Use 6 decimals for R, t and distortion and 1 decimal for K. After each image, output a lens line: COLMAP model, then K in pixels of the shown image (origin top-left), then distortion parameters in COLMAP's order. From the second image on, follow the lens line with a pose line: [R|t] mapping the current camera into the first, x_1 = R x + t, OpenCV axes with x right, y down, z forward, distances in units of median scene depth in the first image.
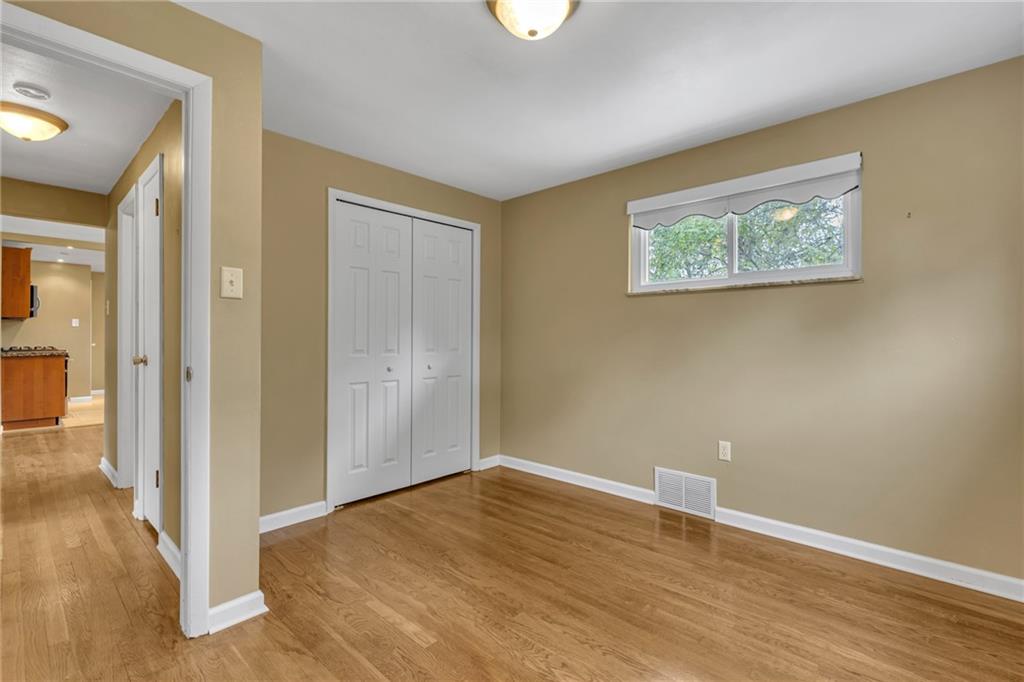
lens RADIAL K [[468.9, 0, 518.5], [0, 468.9, 335.5], [0, 0, 1]] dist [0.001275, -0.001052]
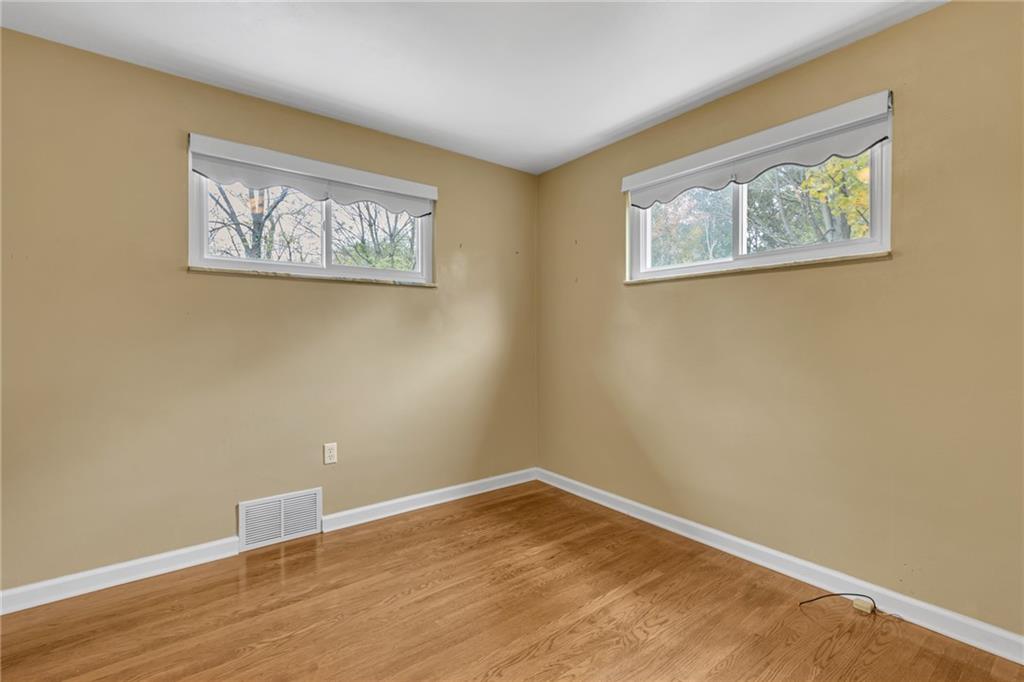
lens RADIAL K [[468.9, 0, 514.1], [0, 468.9, 335.8], [0, 0, 1]] dist [0.001275, -0.001052]
pose [[0.150791, -0.004175, 0.988557, -0.471253], [-0.006314, 0.999967, 0.005186, 0.005221], [-0.988546, -0.007024, 0.150760, 0.548700]]
